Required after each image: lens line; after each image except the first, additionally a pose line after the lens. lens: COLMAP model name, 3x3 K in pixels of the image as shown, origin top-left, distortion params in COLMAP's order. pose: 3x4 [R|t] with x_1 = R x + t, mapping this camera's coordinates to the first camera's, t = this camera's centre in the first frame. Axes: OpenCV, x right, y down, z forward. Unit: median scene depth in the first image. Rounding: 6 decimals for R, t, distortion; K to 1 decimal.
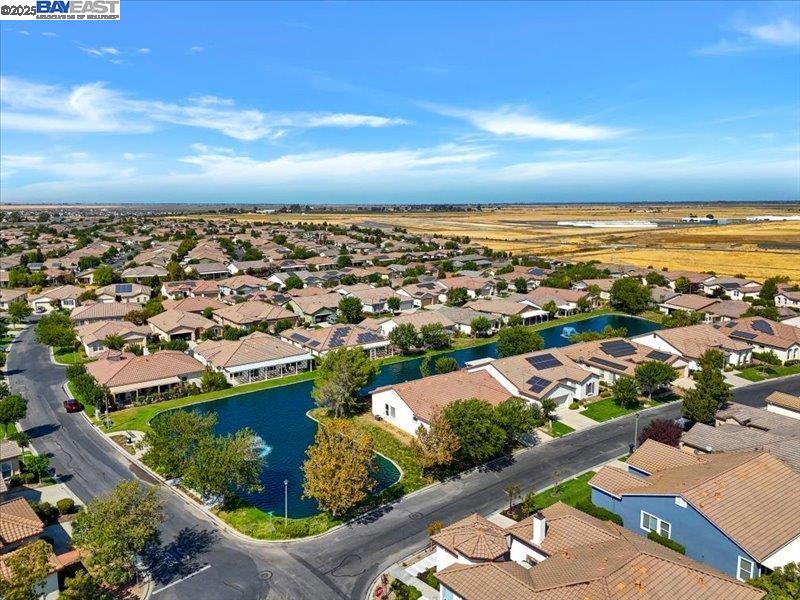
lens RADIAL K [[594.2, 0, 406.8], [0, 594.2, 301.1], [0, 0, 1]] dist [0.073828, -0.054816]
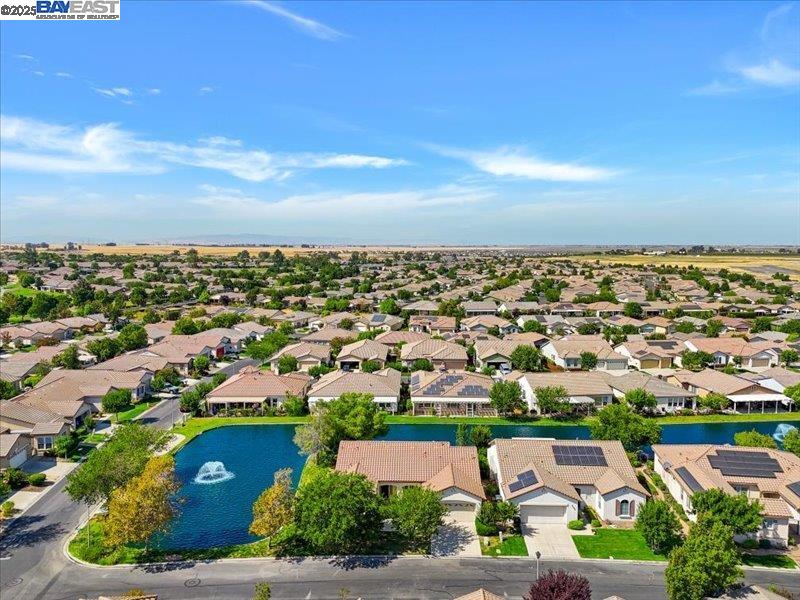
lens RADIAL K [[594.2, 0, 402.5], [0, 594.2, 302.9], [0, 0, 1]] dist [0.073828, -0.054816]
pose [[0.798740, 0.064244, -0.598237, 0.501670], [-0.103011, 0.994204, -0.030769, -0.042831], [0.592793, 0.086201, 0.800728, 0.264820]]
